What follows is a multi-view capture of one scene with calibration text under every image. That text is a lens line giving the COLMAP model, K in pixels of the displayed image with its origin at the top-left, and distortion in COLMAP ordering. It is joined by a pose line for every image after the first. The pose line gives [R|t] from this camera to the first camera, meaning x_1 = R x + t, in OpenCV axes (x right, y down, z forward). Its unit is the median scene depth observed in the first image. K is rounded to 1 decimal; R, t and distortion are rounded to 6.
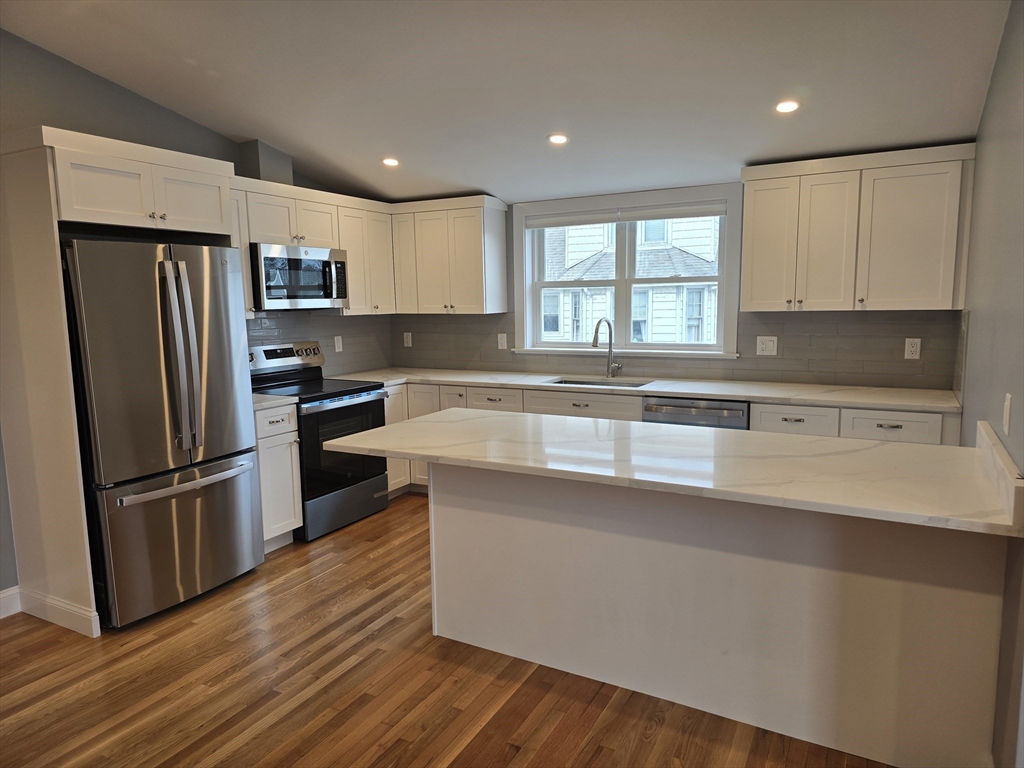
lens RADIAL K [[680.5, 0, 515.3], [0, 680.5, 382.4], [0, 0, 1]] dist [0.048661, -0.047404]
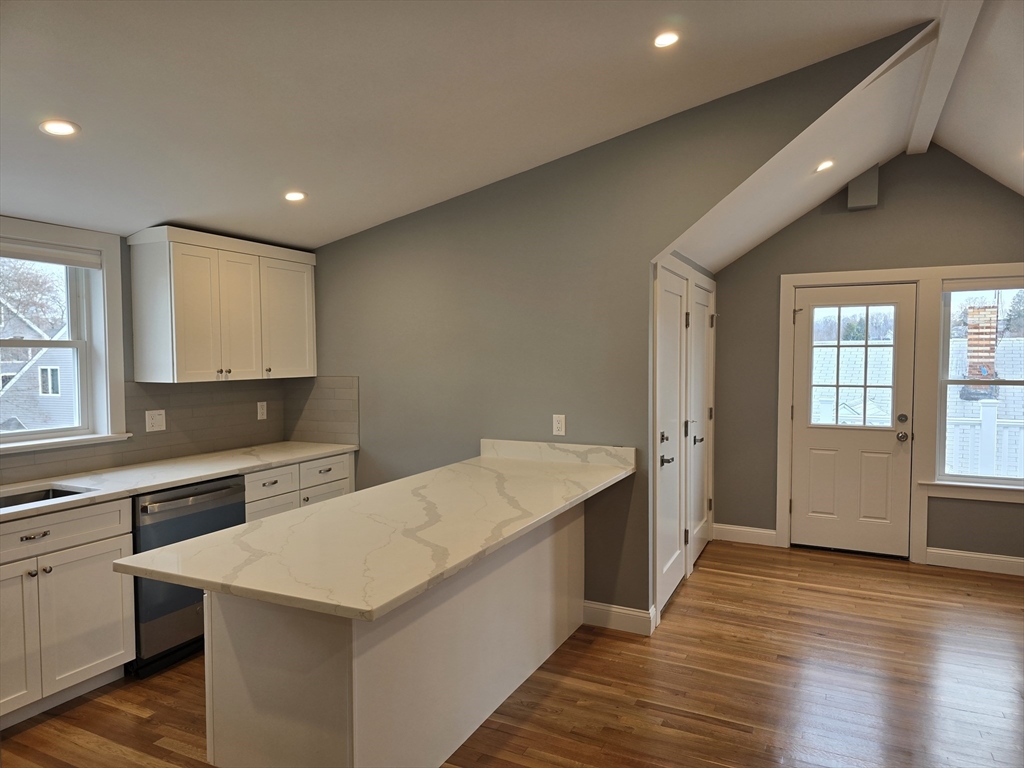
lens RADIAL K [[680.5, 0, 513.1], [0, 680.5, 385.5], [0, 0, 1]] dist [0.048661, -0.047404]
pose [[-0.058672, -0.024662, 0.997973, -0.578303], [0.131009, 0.990858, 0.032188, -0.068583], [-0.989643, 0.132632, -0.054905, 0.591851]]
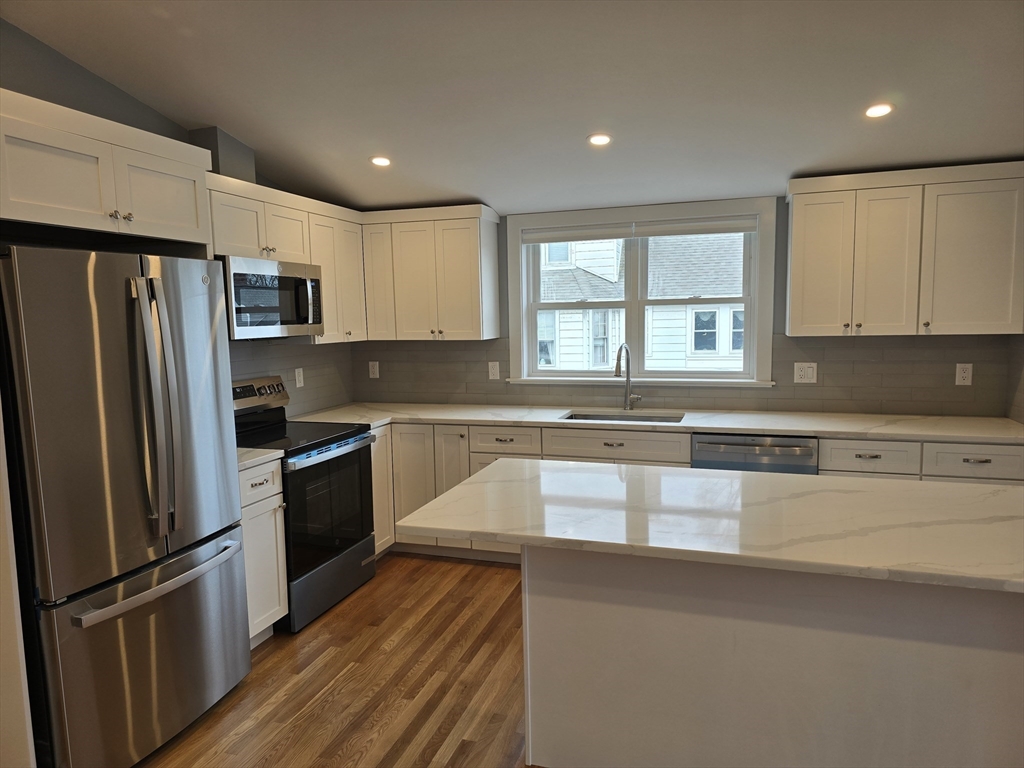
lens RADIAL K [[680.5, 0, 514.6], [0, 680.5, 378.2], [0, 0, 1]] dist [0.048661, -0.047404]
pose [[0.983247, -0.020067, 0.181169, -0.189832], [0.026311, 0.999137, -0.032127, -0.027575], [-0.180368, 0.036355, 0.982927, 0.167900]]
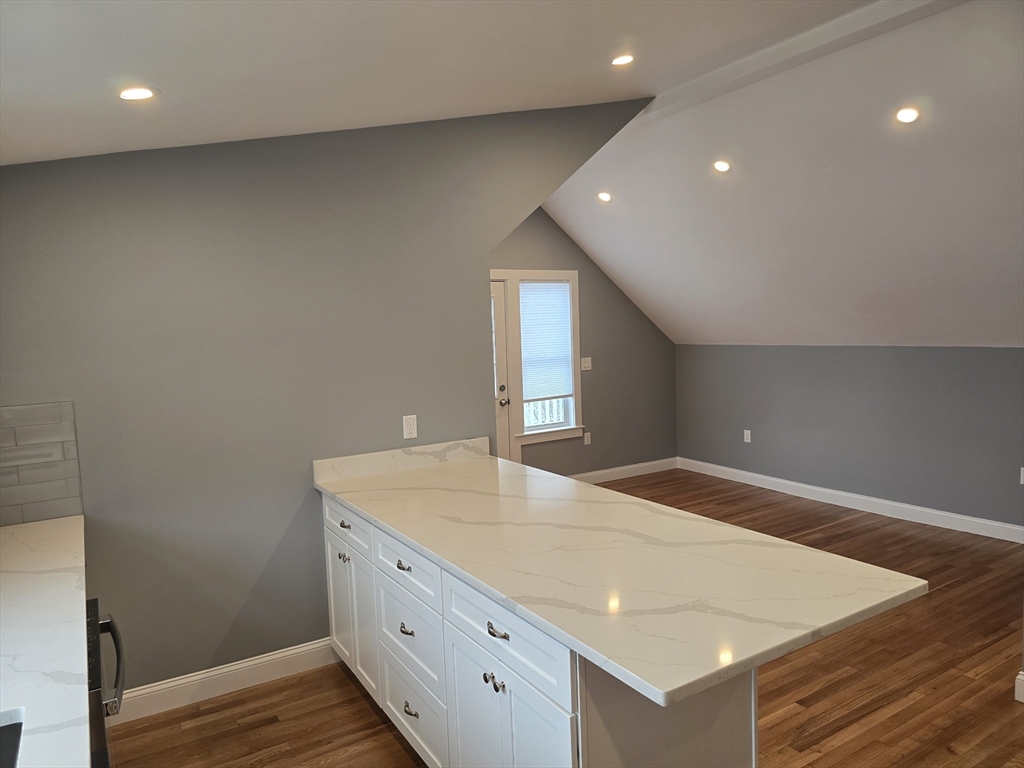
lens RADIAL K [[680.5, 0, 513.2], [0, 680.5, 386.6], [0, 0, 1]] dist [0.048661, -0.047404]
pose [[-0.877740, 0.009023, 0.479052, -0.166876], [0.113899, 0.975092, 0.190324, -0.168806], [-0.465403, 0.221619, -0.856905, 1.128834]]
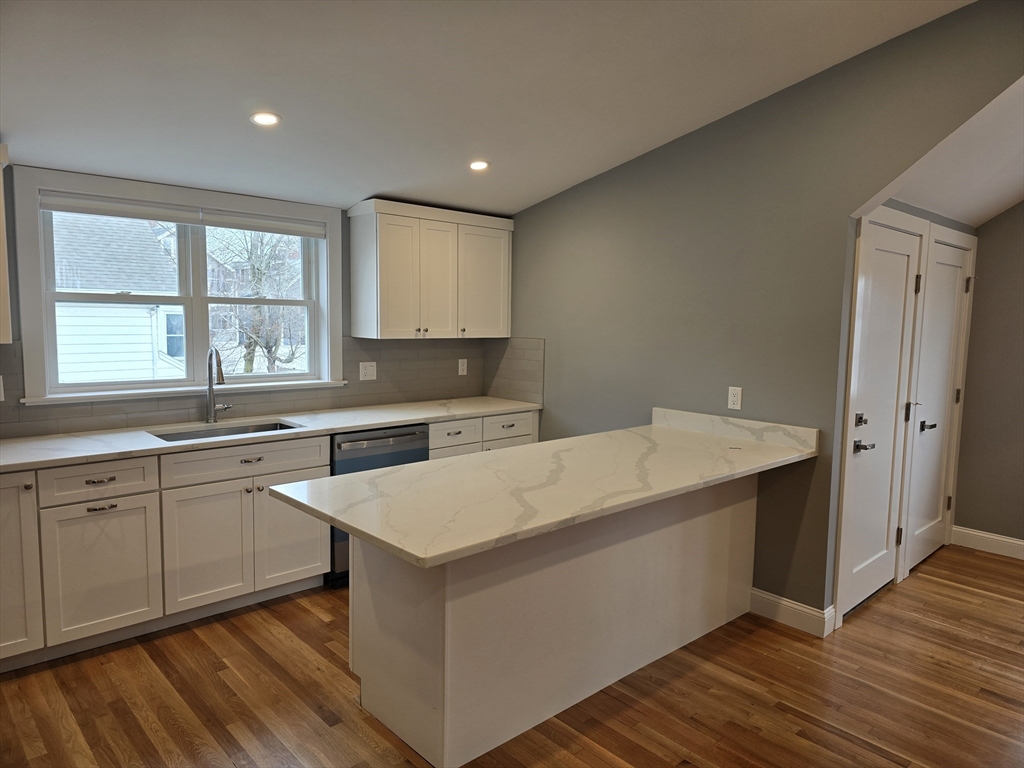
lens RADIAL K [[680.5, 0, 521.8], [0, 680.5, 382.0], [0, 0, 1]] dist [0.048661, -0.047404]
pose [[0.304386, -0.067554, 0.950150, -0.559049], [0.095610, 0.994611, 0.040085, -0.057892], [-0.947738, 0.078642, 0.309204, 0.472638]]
